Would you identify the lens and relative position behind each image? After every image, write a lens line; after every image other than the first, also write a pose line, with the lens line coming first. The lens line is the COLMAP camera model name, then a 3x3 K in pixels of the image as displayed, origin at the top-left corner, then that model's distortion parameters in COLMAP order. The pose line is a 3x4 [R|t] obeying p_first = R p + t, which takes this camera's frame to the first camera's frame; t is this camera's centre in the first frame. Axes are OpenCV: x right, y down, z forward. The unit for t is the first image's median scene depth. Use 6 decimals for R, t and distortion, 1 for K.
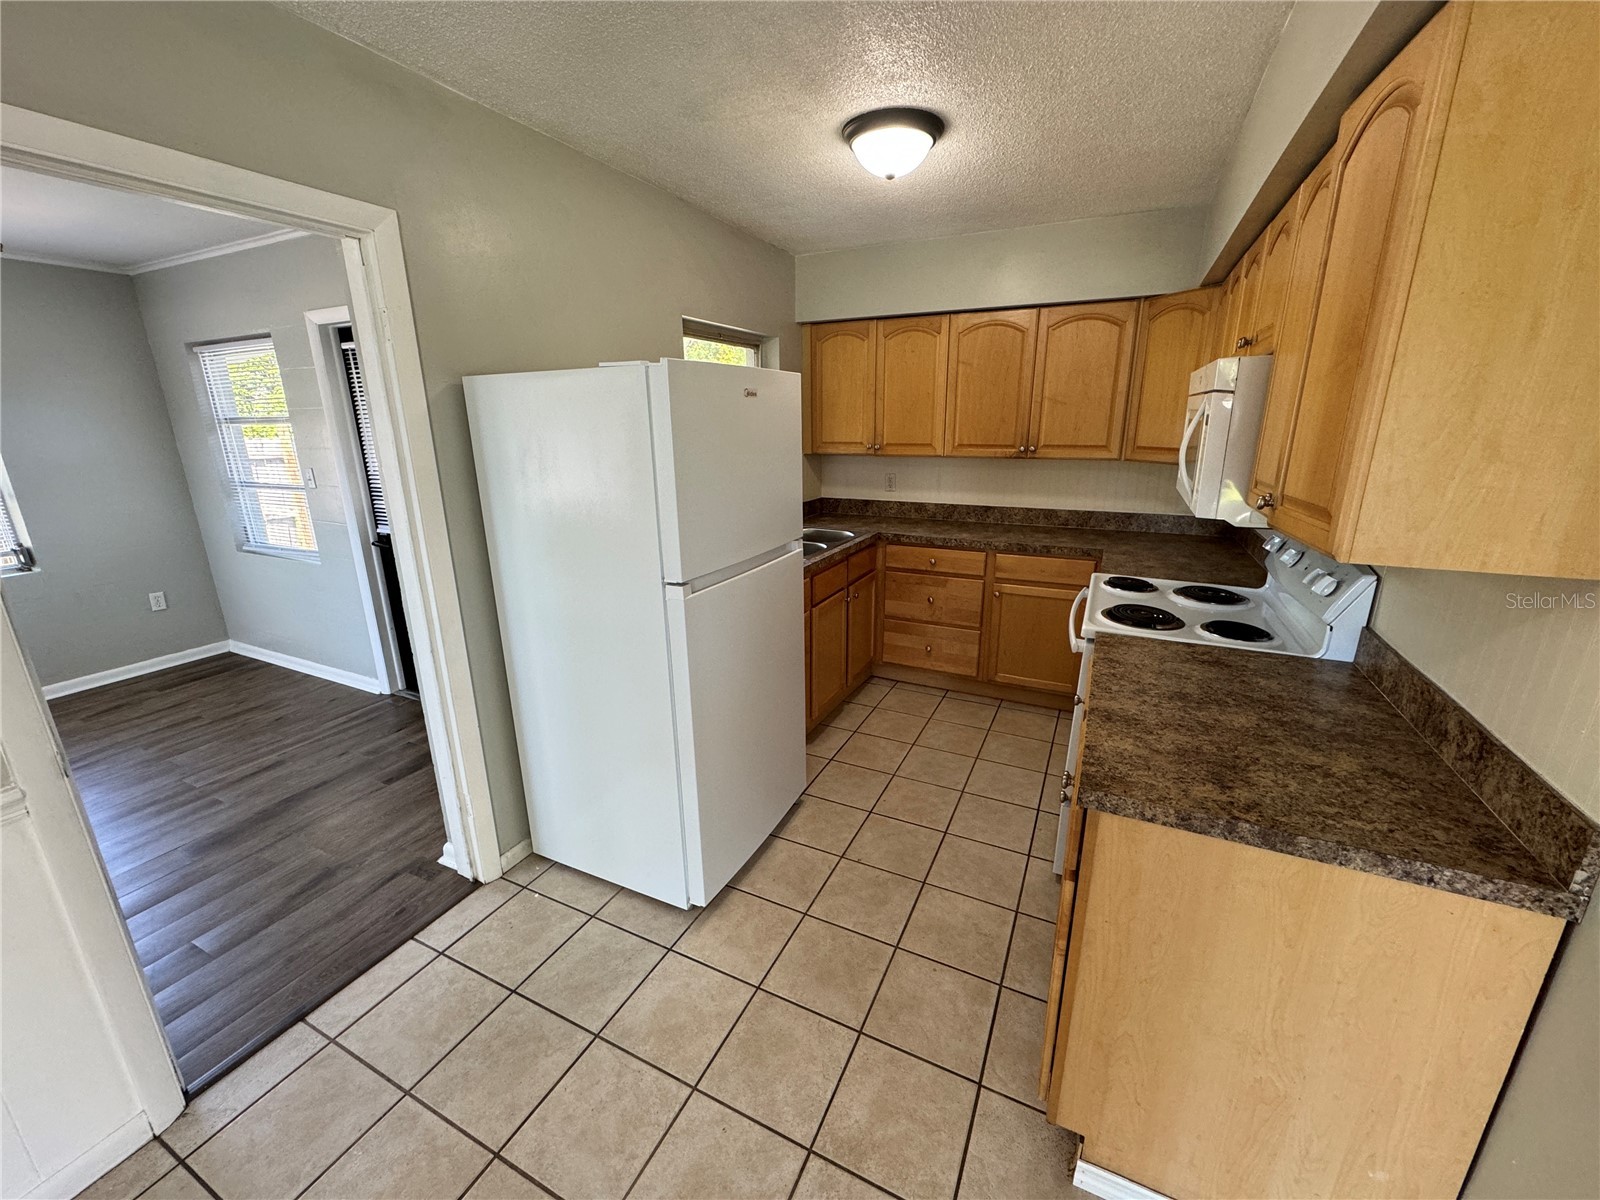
lens RADIAL K [[635.9, 0, 801.3], [0, 635.9, 595.9], [0, 0, 1]] dist [-0.001349, 0.000162]
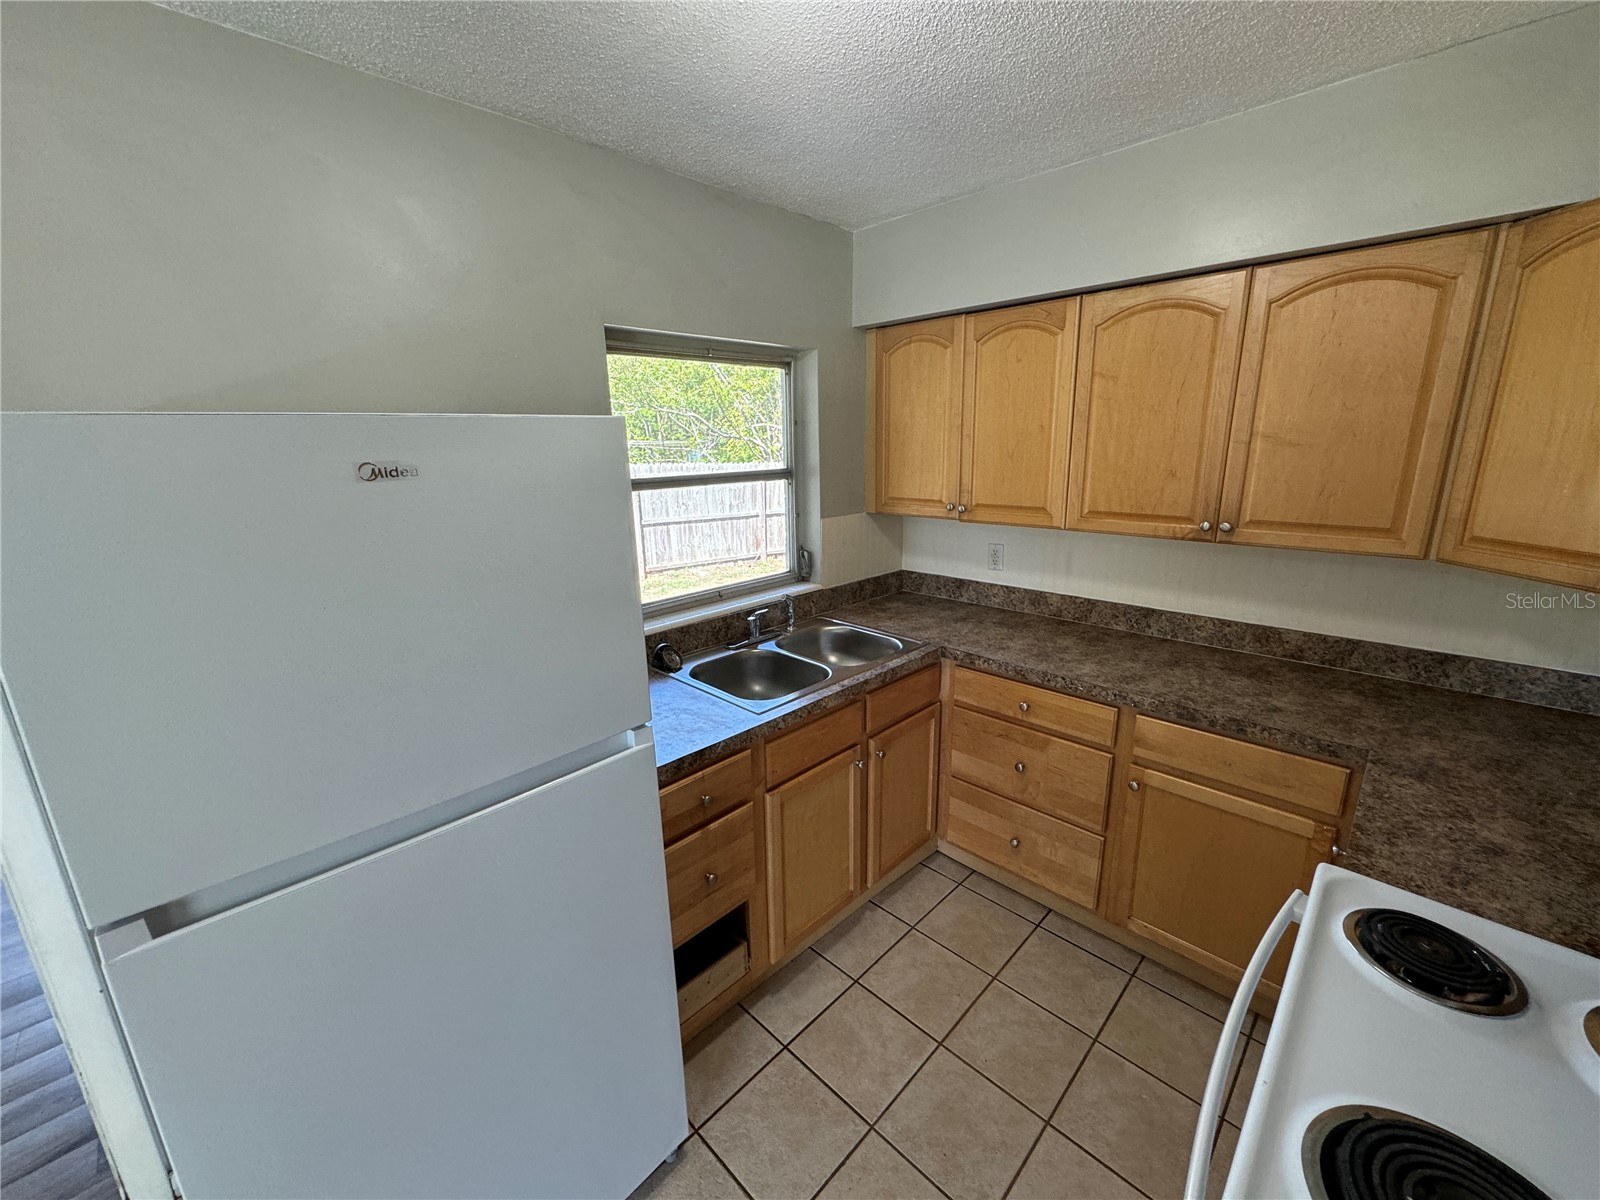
lens RADIAL K [[635.9, 0, 801.3], [0, 635.9, 595.9], [0, 0, 1]] dist [-0.001349, 0.000162]
pose [[0.947923, 0.066124, -0.311561, 0.203353], [-0.074470, 0.997111, -0.014951, -0.145221], [0.309673, 0.037374, 0.950108, 0.393518]]
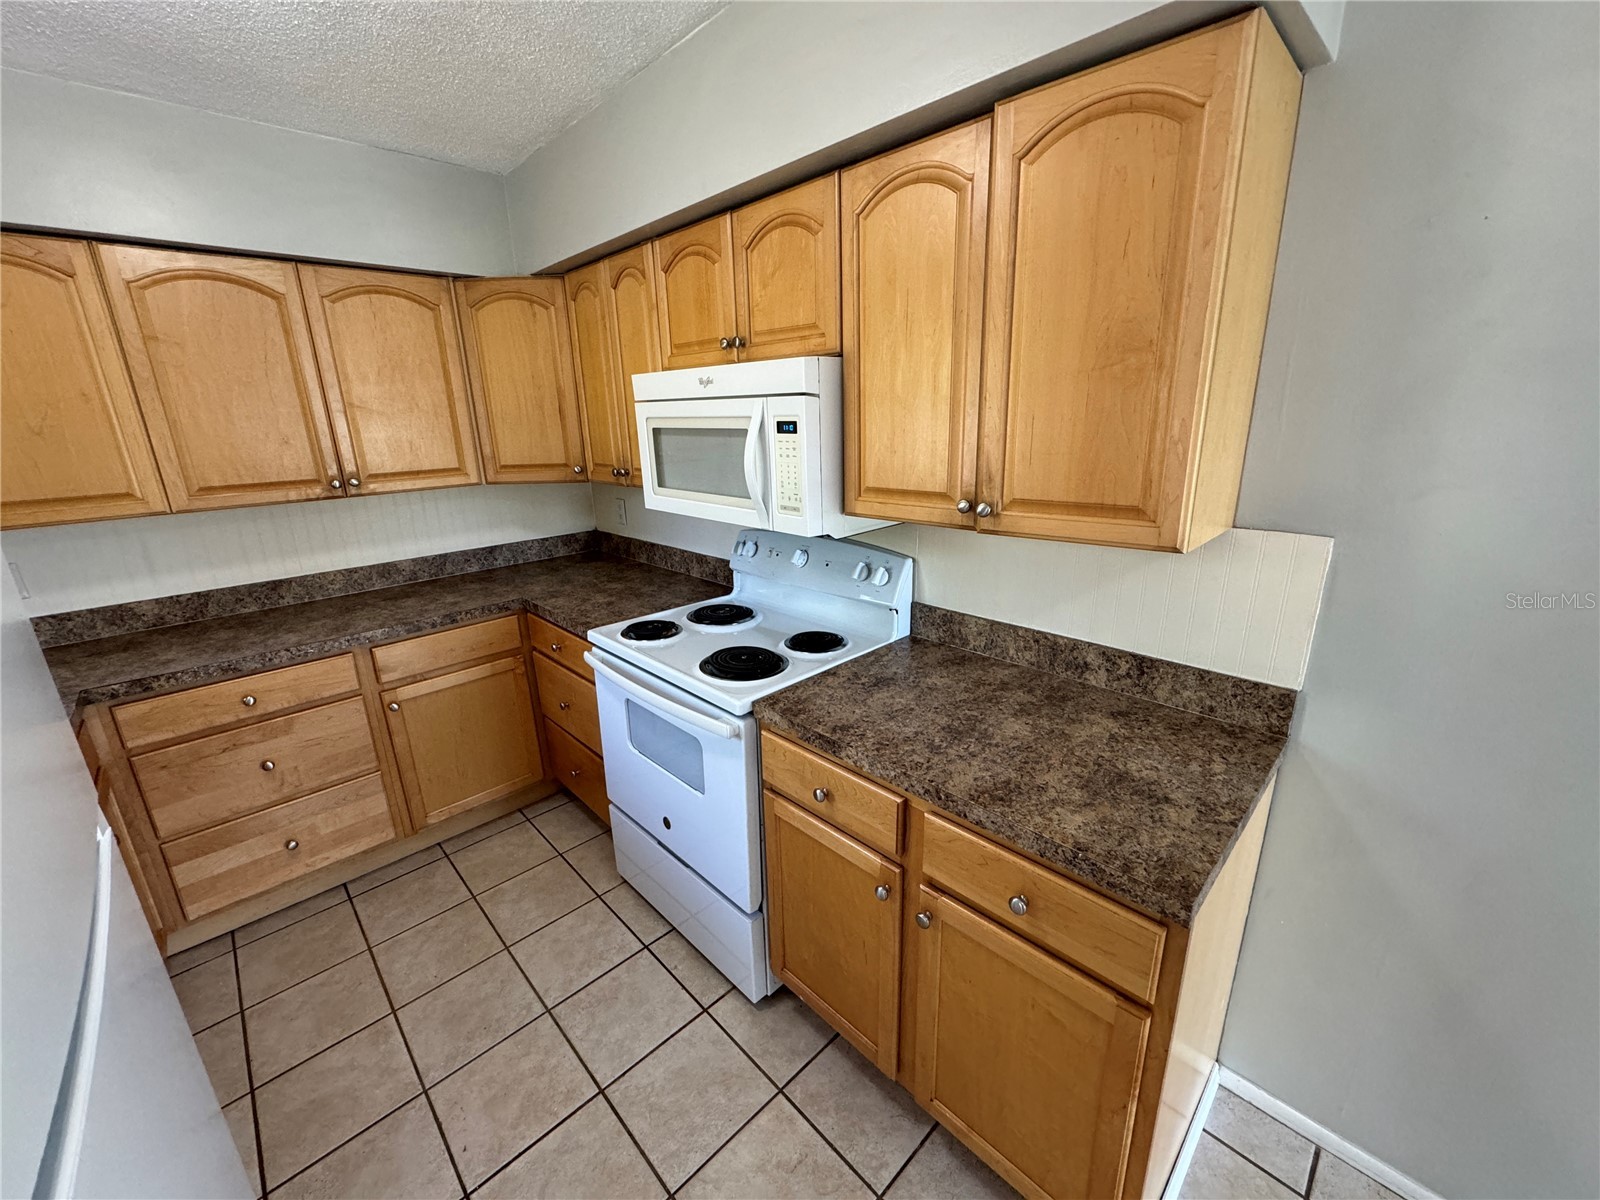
lens RADIAL K [[635.9, 0, 801.3], [0, 635.9, 595.9], [0, 0, 1]] dist [-0.001349, 0.000162]
pose [[0.343361, -0.263668, 0.901433, -0.109148], [0.279269, 0.945036, 0.170046, -0.108699], [-0.896723, 0.193355, 0.398123, 0.366255]]
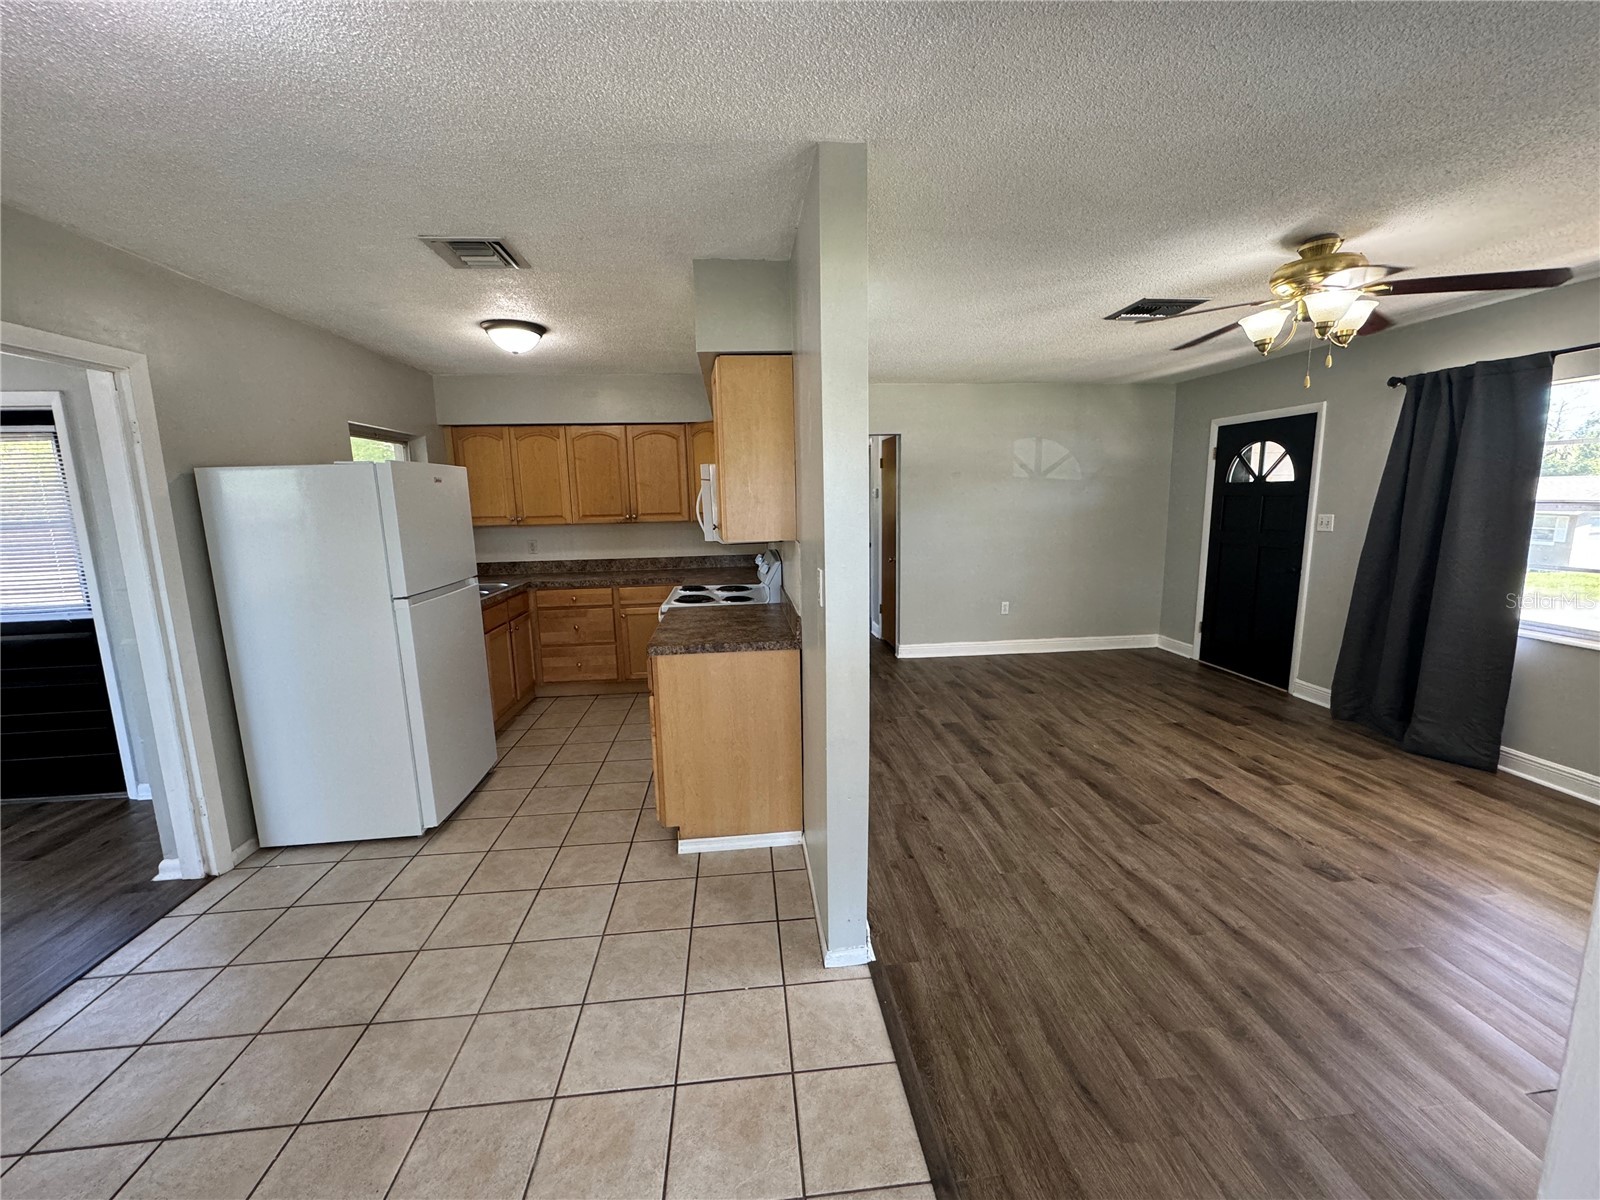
lens RADIAL K [[635.9, 0, 801.3], [0, 635.9, 595.9], [0, 0, 1]] dist [-0.001349, 0.000162]
pose [[0.850929, -0.092019, 0.517158, -0.091604], [0.156085, 0.984361, -0.081671, 0.138862], [-0.501555, 0.150217, 0.851984, -0.448241]]
